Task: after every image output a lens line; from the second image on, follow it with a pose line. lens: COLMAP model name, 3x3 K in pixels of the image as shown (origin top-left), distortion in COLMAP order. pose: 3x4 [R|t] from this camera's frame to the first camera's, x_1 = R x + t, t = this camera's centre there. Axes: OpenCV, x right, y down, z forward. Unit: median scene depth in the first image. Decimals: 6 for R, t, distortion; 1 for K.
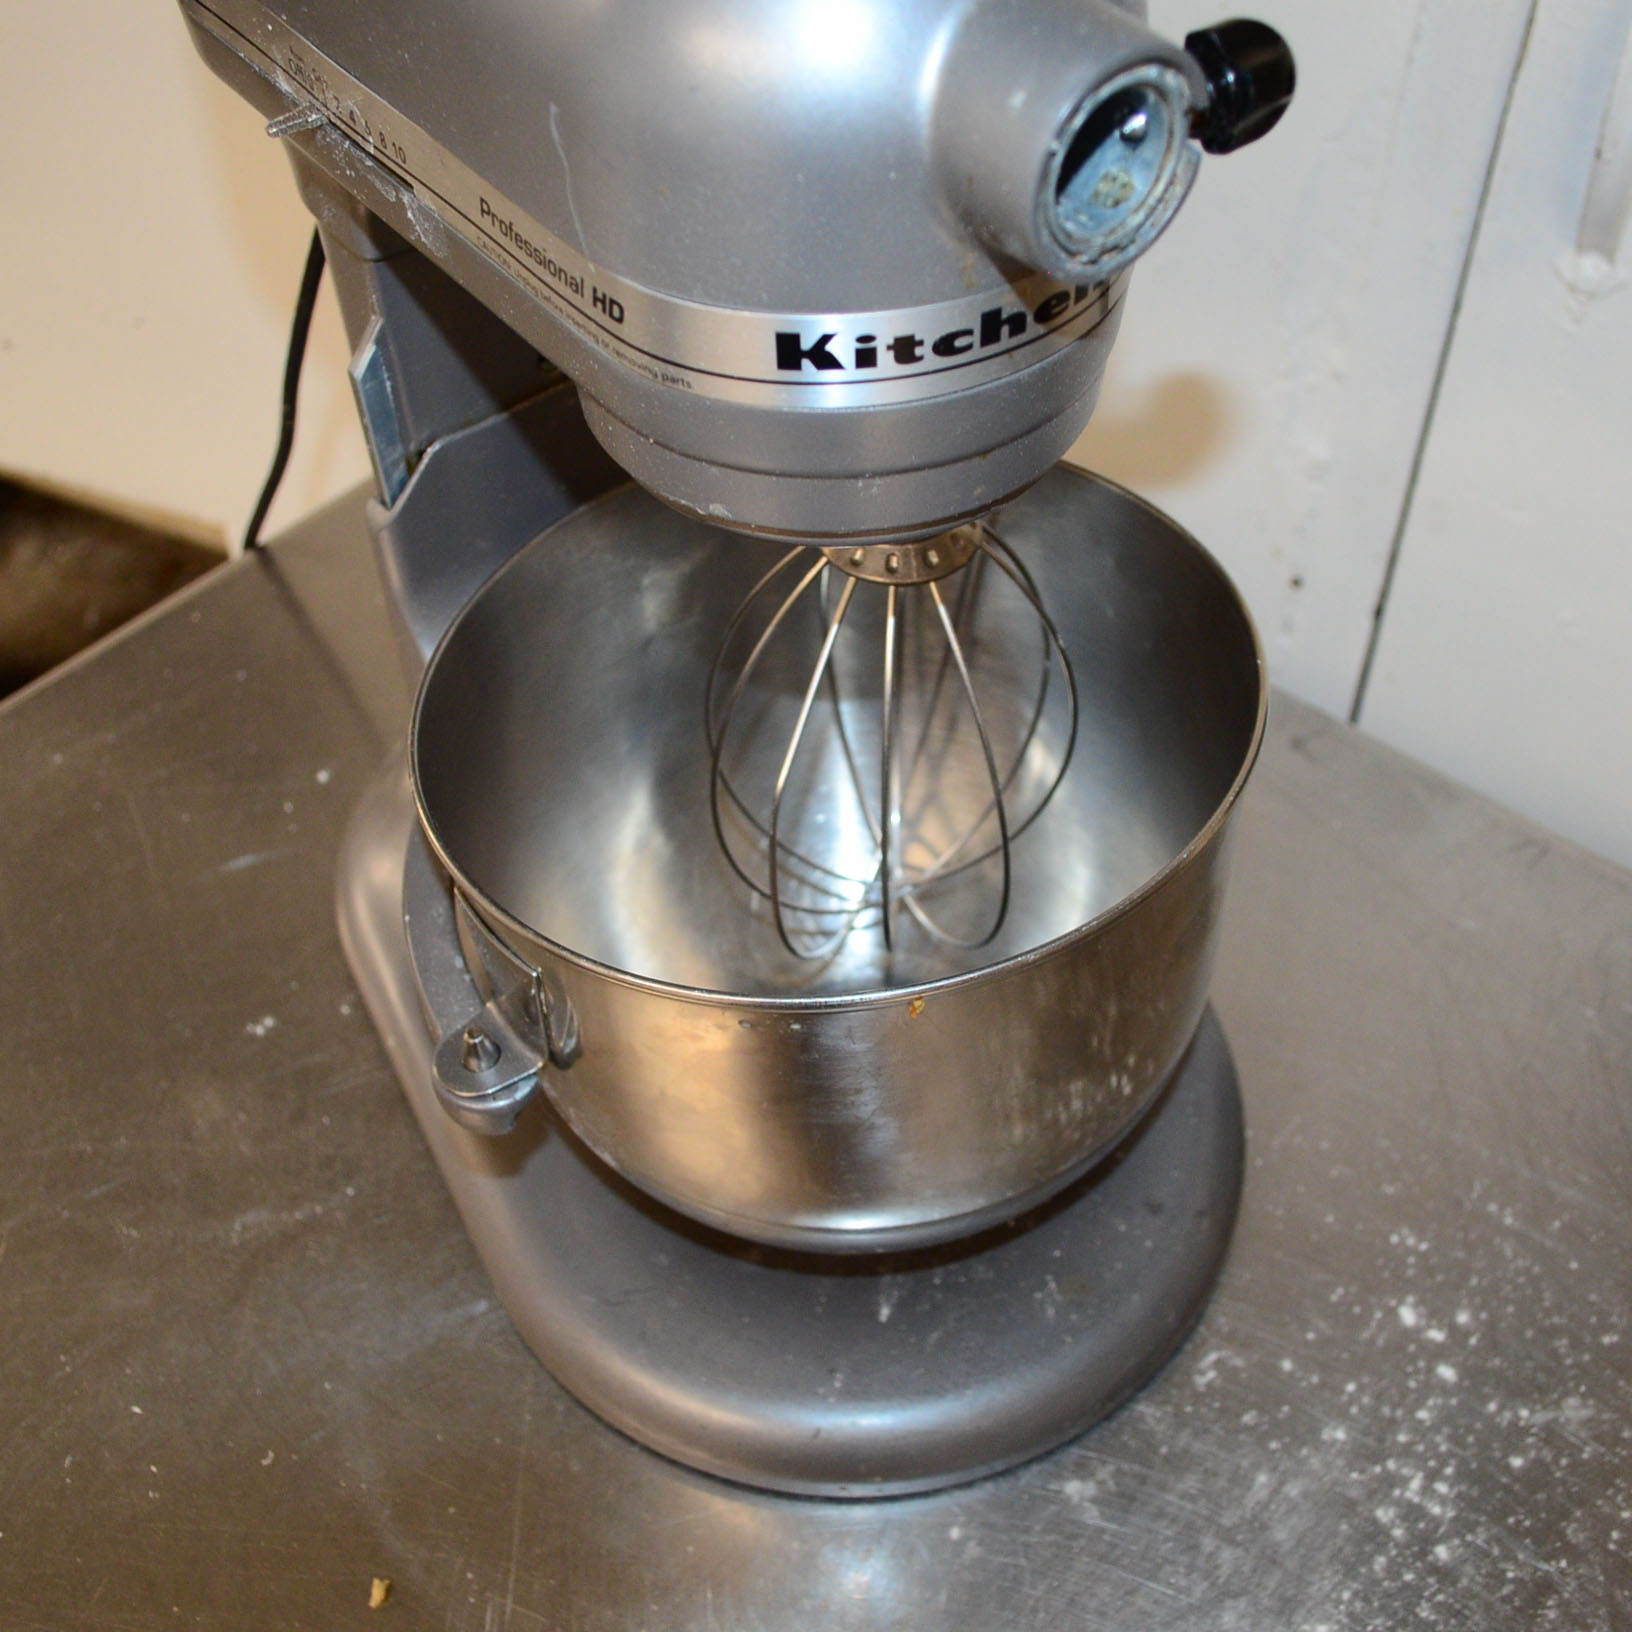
lens RADIAL K [[1892.0, 0, 816.0], [0, 1892.0, 816.0], [0, 0, 1]] dist [-0.016043, 0.023038]
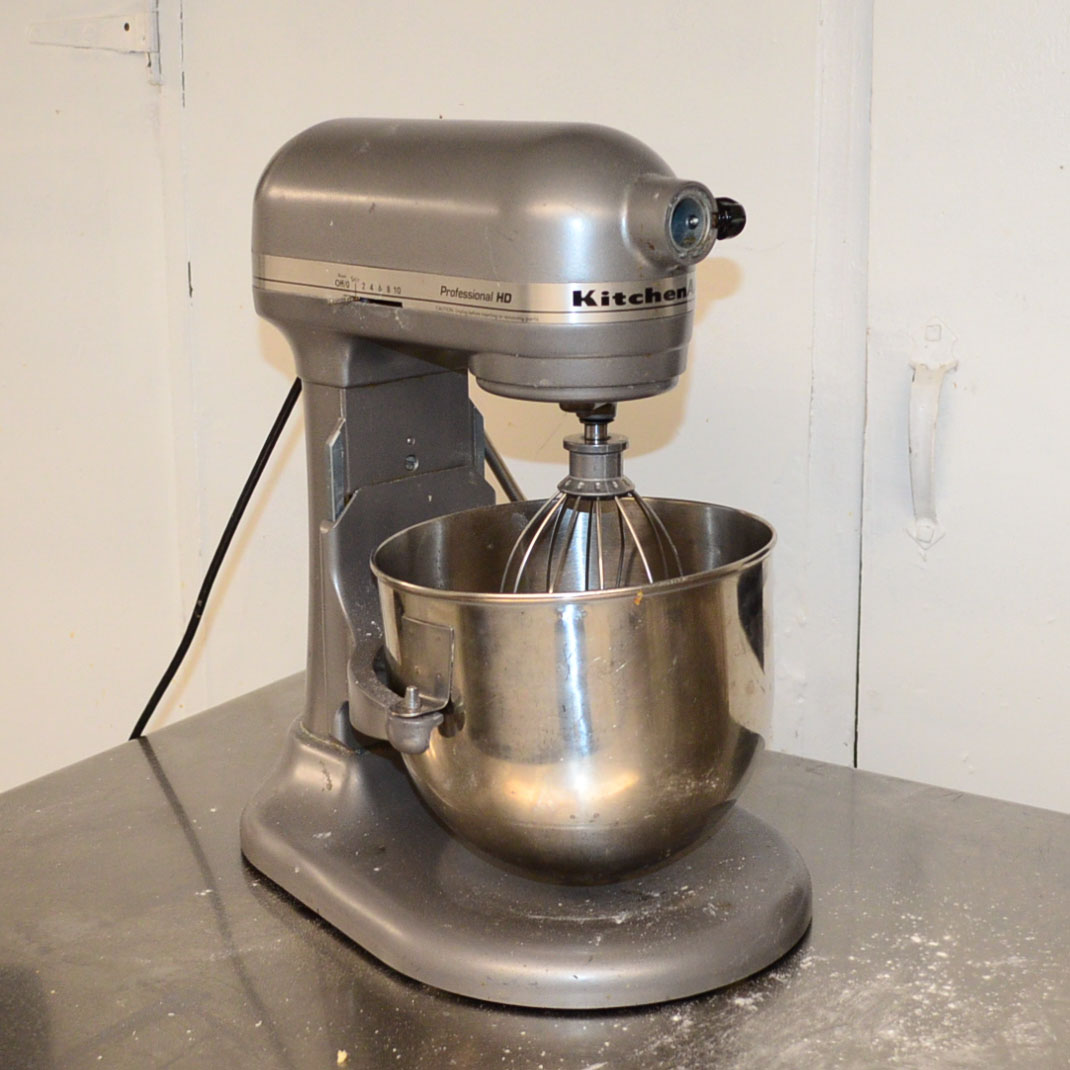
lens RADIAL K [[1992.0, 0, 535.0], [0, 1992.0, 535.0], [0, 0, 1]] dist [0.036651, 0.041358]
pose [[0.991833, -0.013692, 0.126809, -0.280842], [0.082934, 0.824580, -0.559634, 1.036230], [-0.096902, 0.565580, 0.818981, -0.728496]]
